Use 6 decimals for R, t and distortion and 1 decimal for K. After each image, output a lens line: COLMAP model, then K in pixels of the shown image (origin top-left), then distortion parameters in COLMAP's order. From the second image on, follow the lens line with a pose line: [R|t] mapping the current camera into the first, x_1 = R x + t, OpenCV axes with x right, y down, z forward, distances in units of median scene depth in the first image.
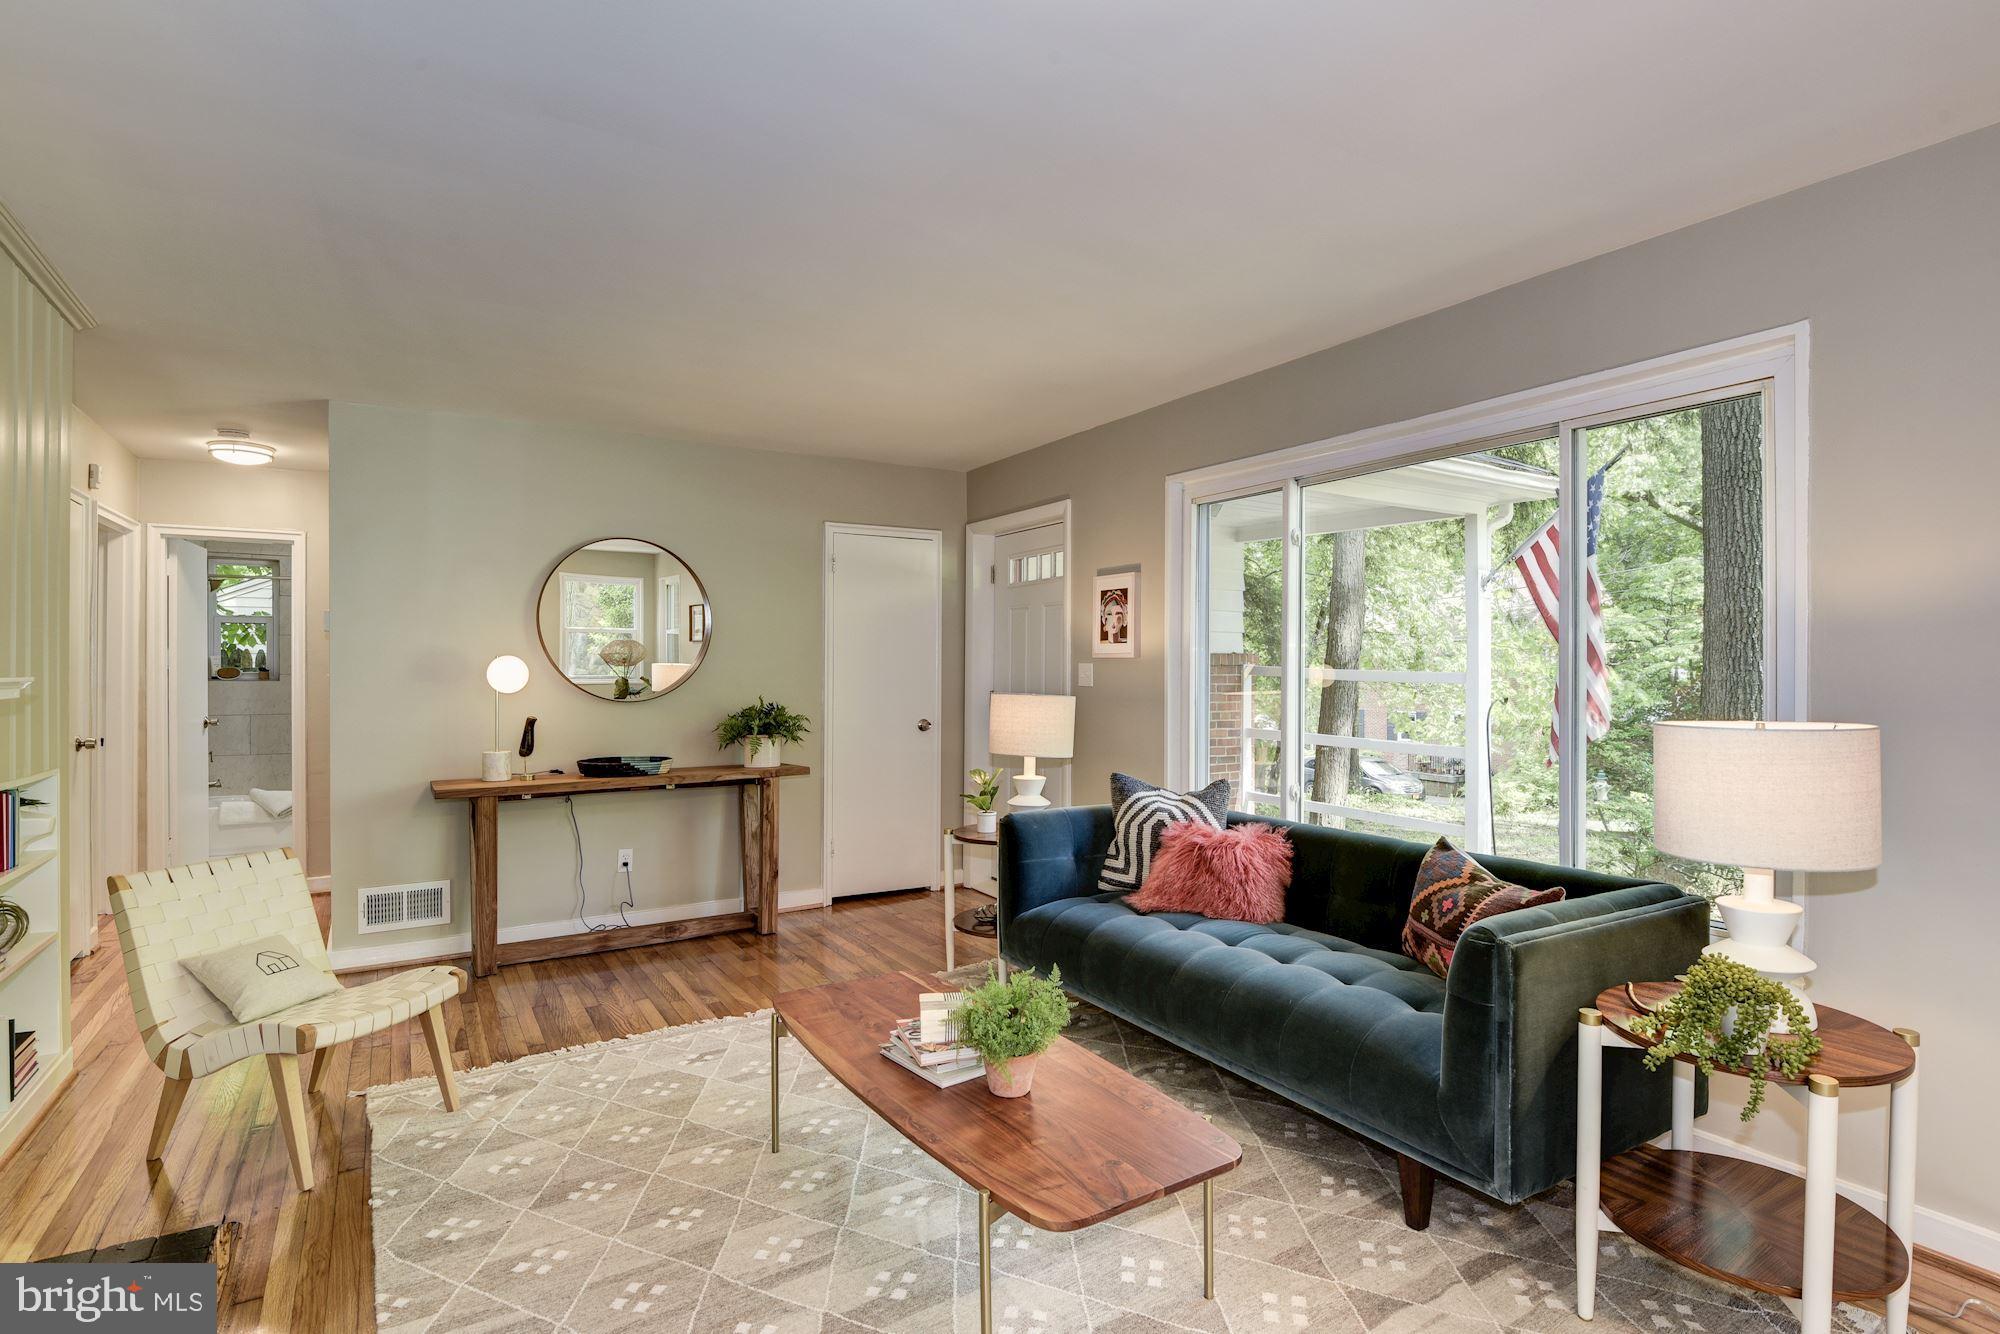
lens RADIAL K [[975.7, 0, 1005.8], [0, 975.7, 669.2], [0, 0, 1]] dist [0.001153, 0.000111]
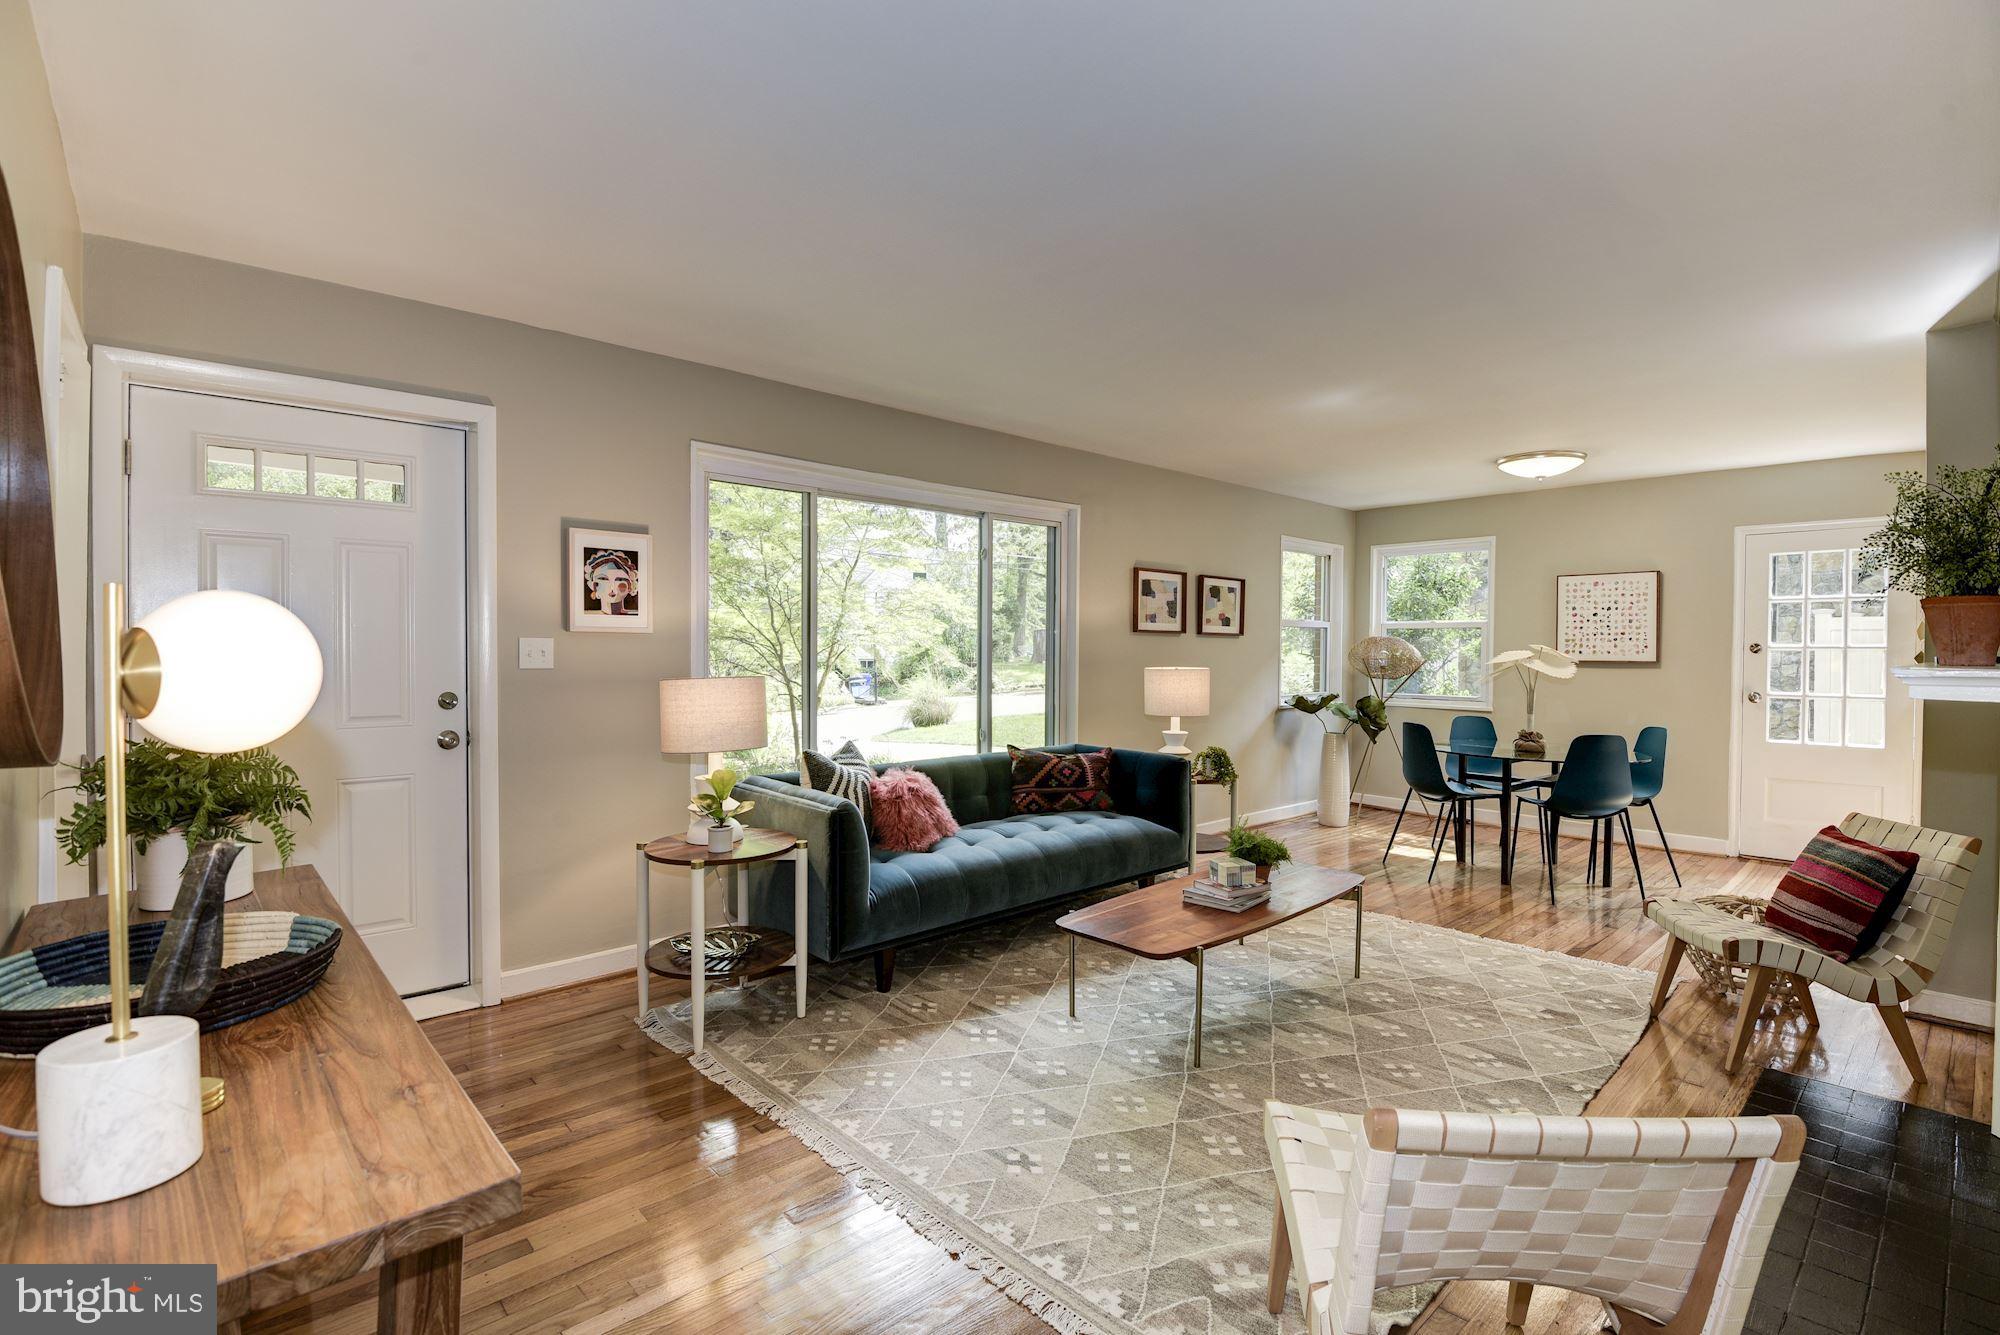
lens RADIAL K [[924.6, 0, 1000.2], [0, 924.6, 664.0], [0, 0, 1]] dist [-0.013637, -0.000479]
pose [[-0.181477, -0.013511, 0.983302, -0.734569], [0.002161, 0.999898, 0.014138, 0.005065], [-0.983393, 0.004690, -0.181429, 0.836808]]
